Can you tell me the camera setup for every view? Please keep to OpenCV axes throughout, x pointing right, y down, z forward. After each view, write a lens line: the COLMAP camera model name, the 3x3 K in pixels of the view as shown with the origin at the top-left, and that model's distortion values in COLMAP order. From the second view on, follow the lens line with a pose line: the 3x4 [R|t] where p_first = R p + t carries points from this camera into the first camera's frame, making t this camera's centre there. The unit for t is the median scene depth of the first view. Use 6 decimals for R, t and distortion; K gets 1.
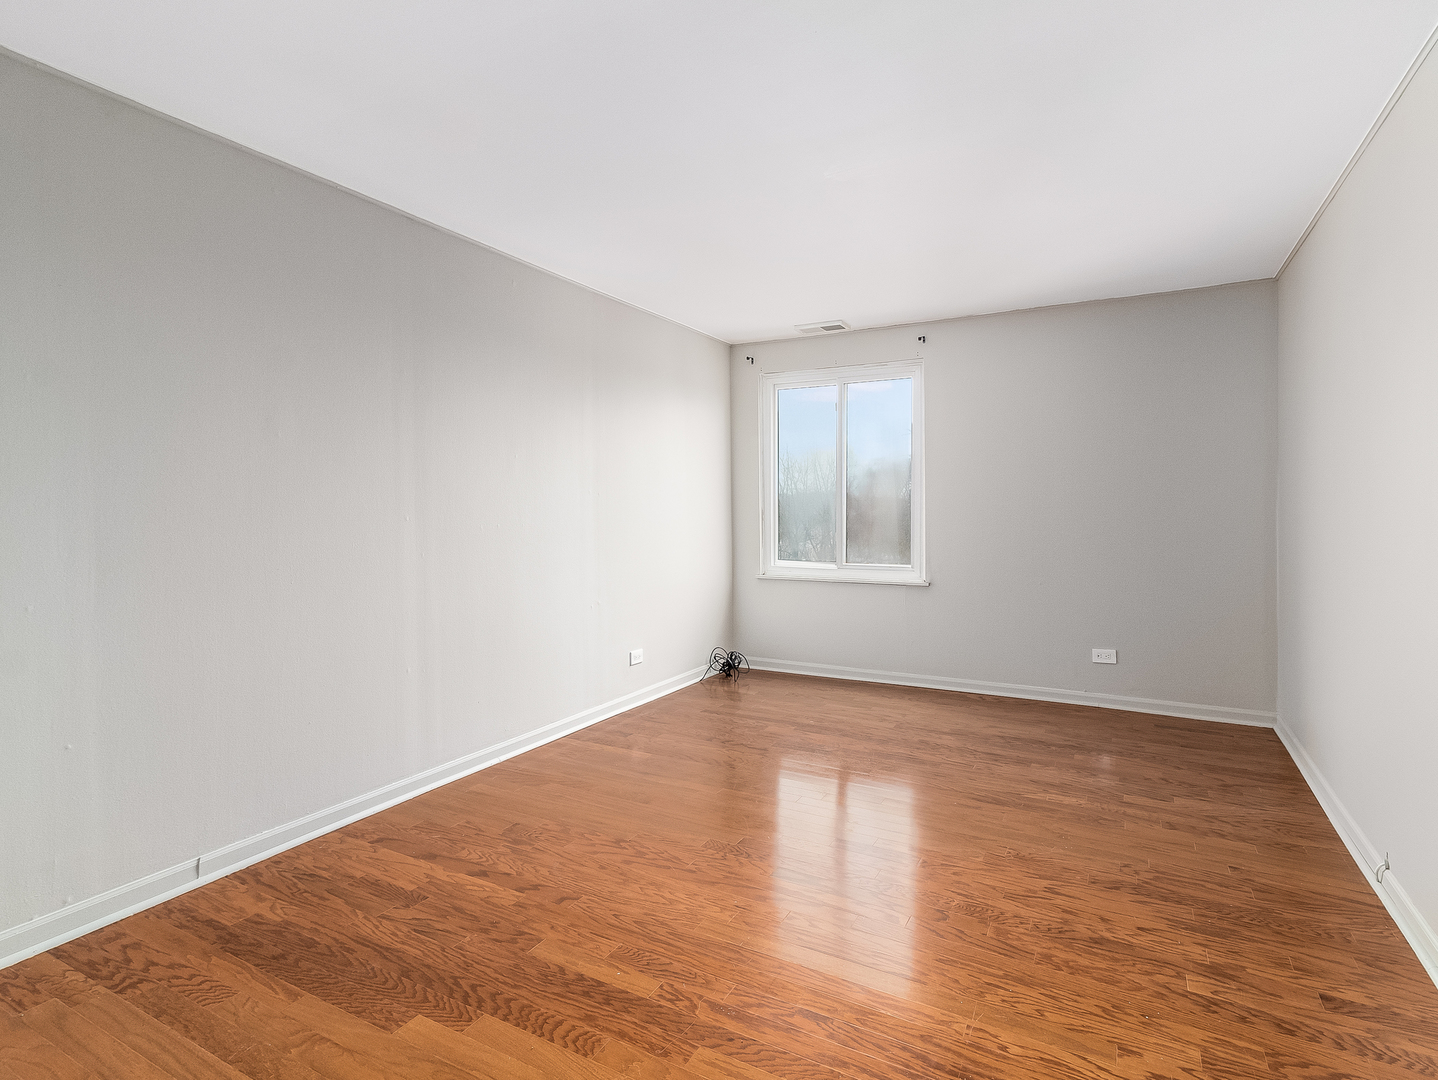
lens RADIAL K [[745.6, 0, 712.4], [0, 745.6, 523.2], [0, 0, 1]] dist [0.000125, 0.001525]
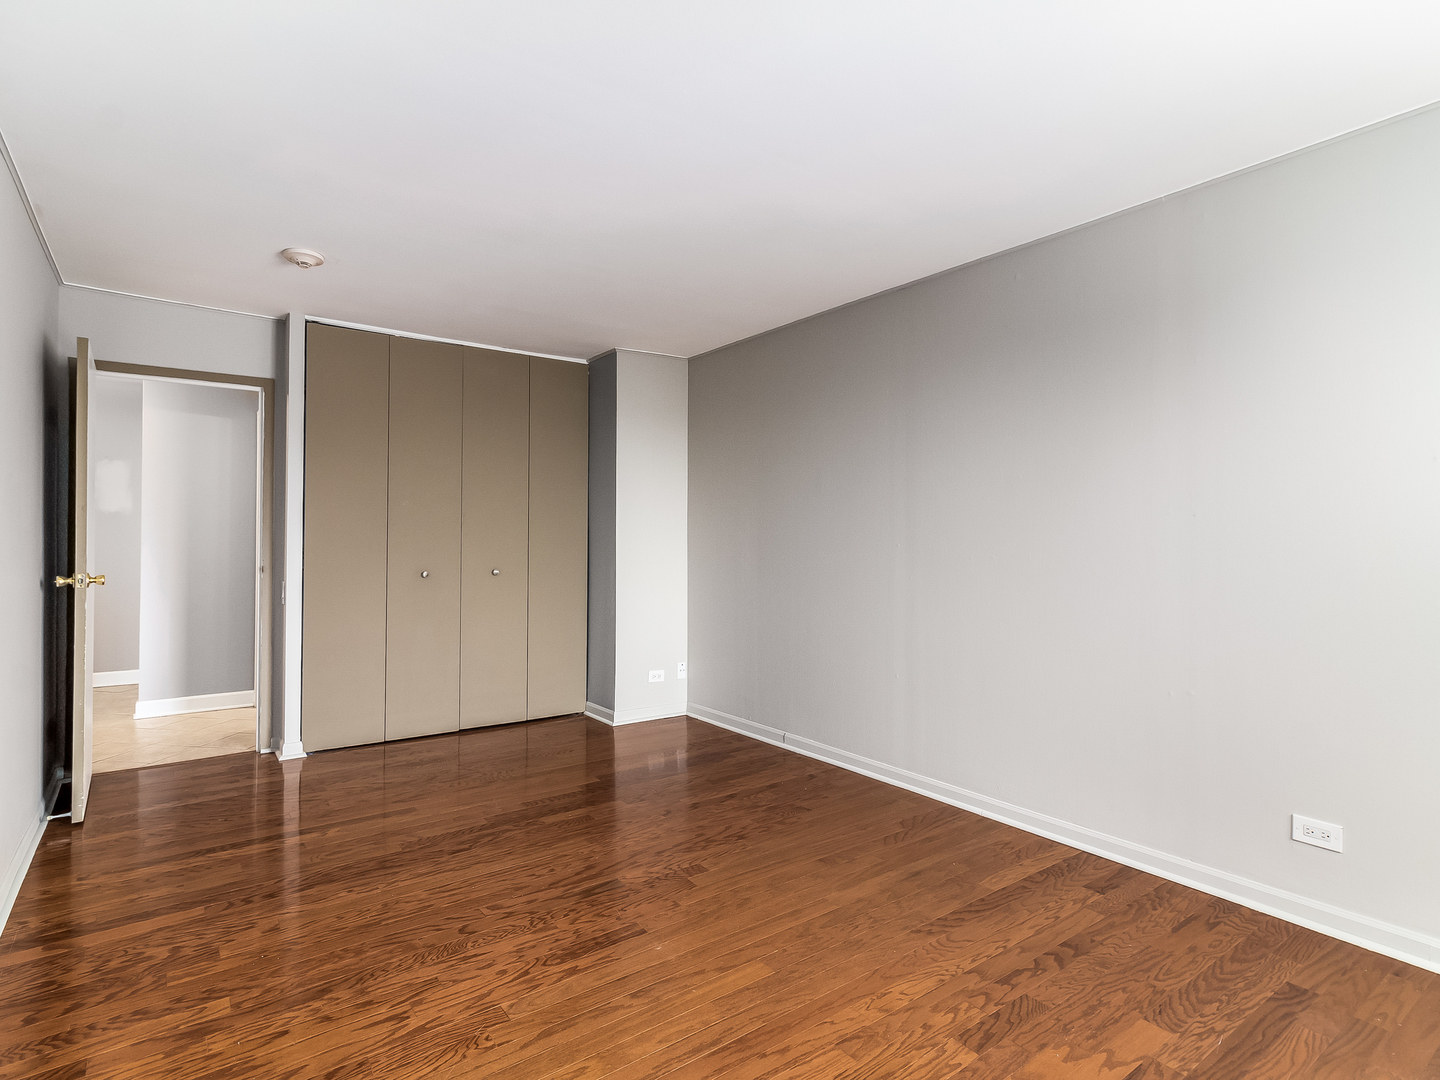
lens RADIAL K [[749.1, 0, 720.0], [0, 749.1, 540.0], [0, 0, 1]] dist [-0.004229, -0.000607]
pose [[-0.411153, 0.006654, -0.911542, 1.048217], [-0.021688, 0.999619, 0.017079, -0.042742], [0.911308, 0.026791, -0.410852, 1.640745]]
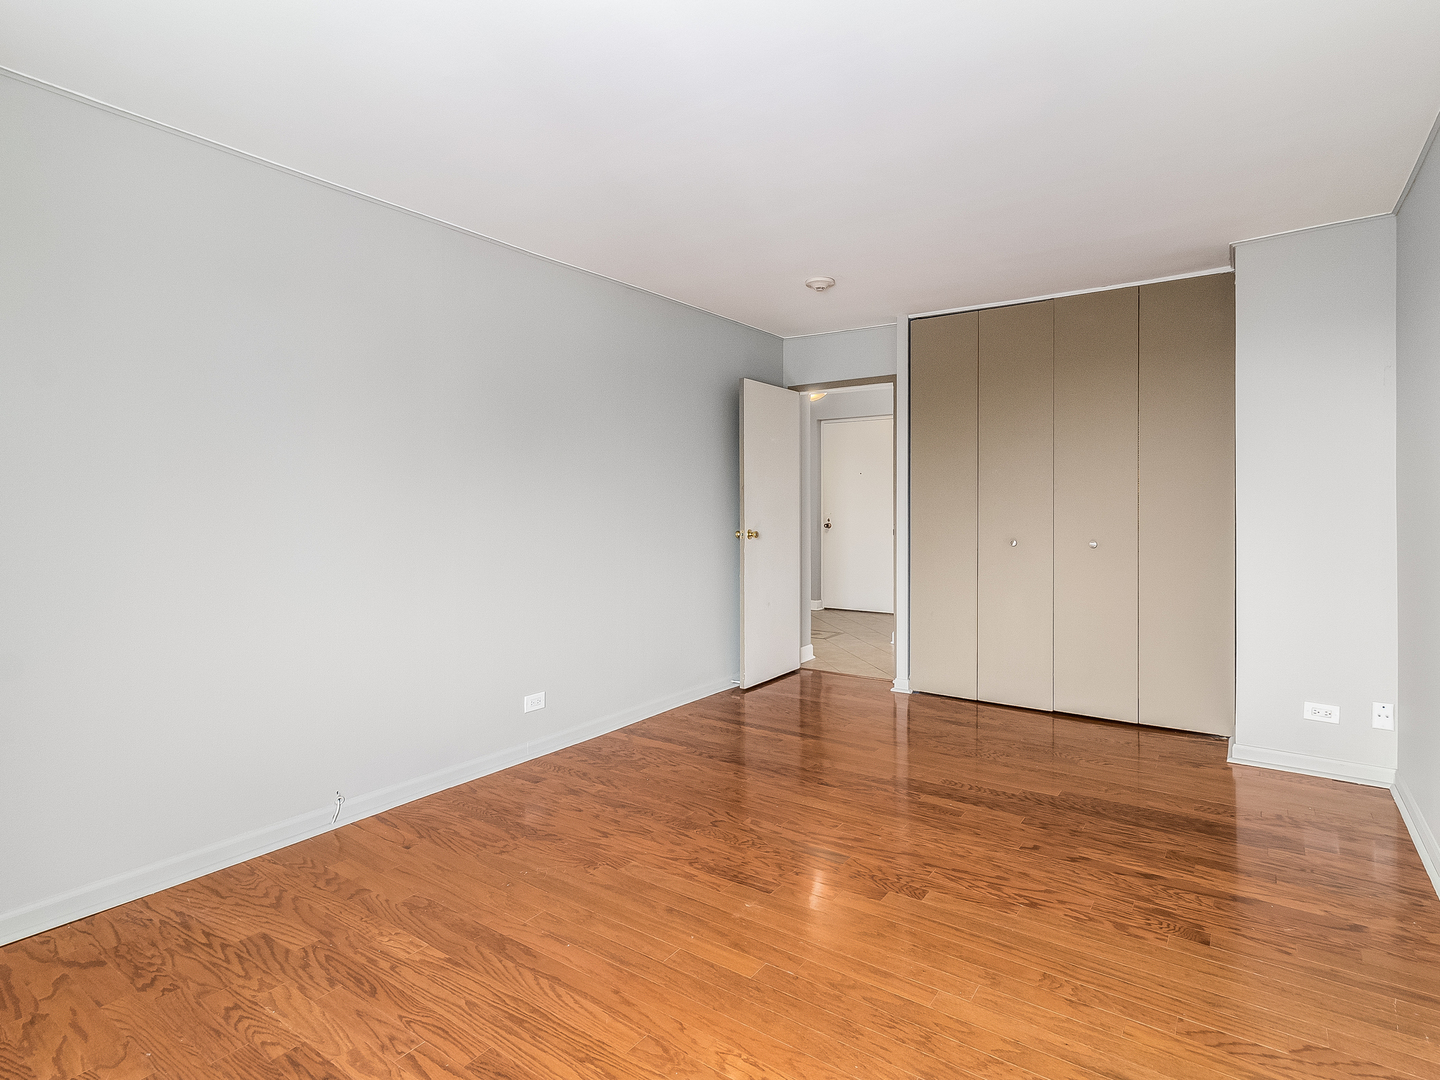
lens RADIAL K [[765.2, 0, 712.7], [0, 765.2, 510.9], [0, 0, 1]] dist [0.000228, 0.000440]
pose [[-0.993463, 0.006365, 0.113978, 0.149940], [0.009585, 0.999570, 0.027719, -0.046273], [-0.113753, 0.028630, -0.993096, 2.168510]]
